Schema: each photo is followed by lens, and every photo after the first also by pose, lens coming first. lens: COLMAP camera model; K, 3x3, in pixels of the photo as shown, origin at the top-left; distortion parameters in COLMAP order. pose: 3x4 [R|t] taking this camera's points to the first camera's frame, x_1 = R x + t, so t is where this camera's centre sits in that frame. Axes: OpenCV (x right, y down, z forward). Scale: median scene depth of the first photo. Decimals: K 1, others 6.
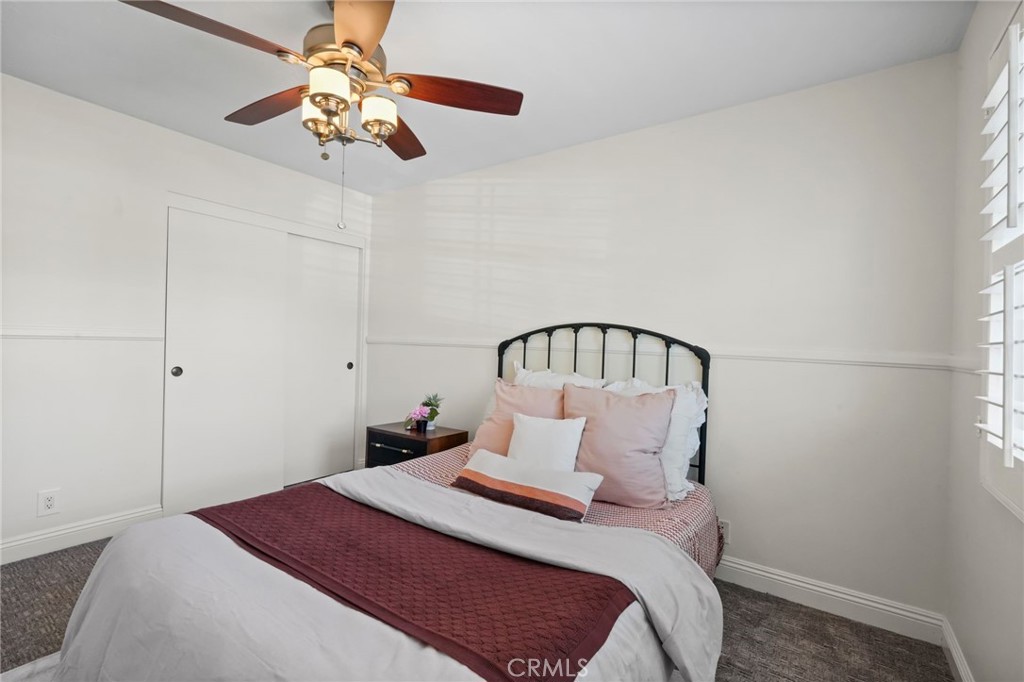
lens RADIAL K [[463.5, 0, 507.9], [0, 463.5, 339.7], [0, 0, 1]] dist [0.003320, 0.000173]
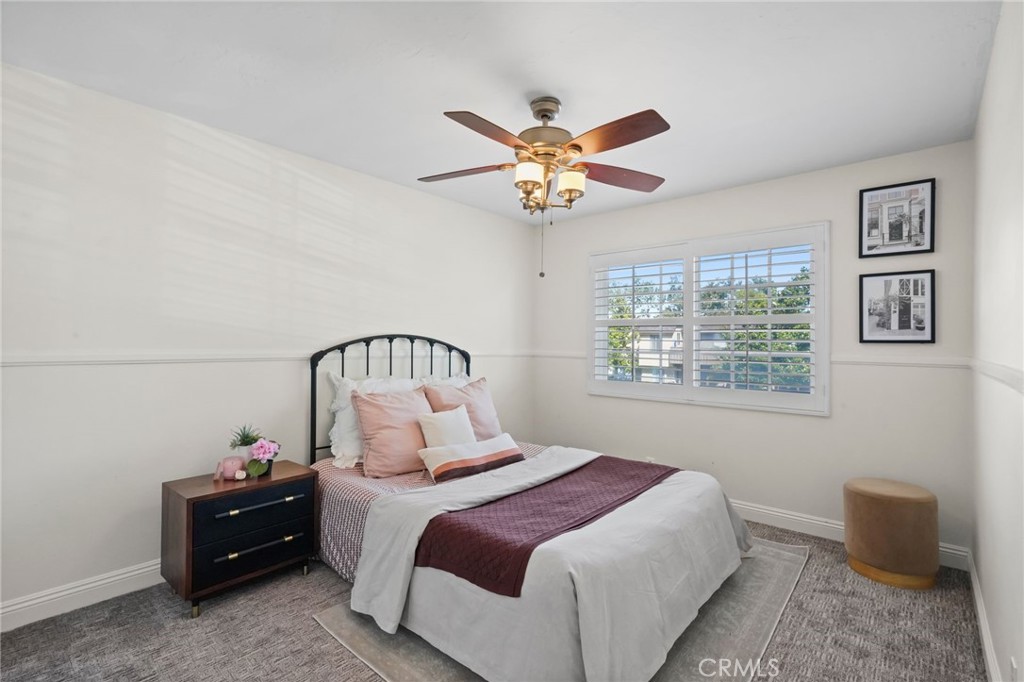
lens RADIAL K [[463.5, 0, 508.6], [0, 463.5, 340.7], [0, 0, 1]] dist [0.003320, 0.000173]
pose [[0.103539, -0.035072, 0.994007, -1.013842], [-0.026092, 0.998938, 0.037964, -0.073542], [-0.994283, -0.029866, 0.102514, 0.578329]]
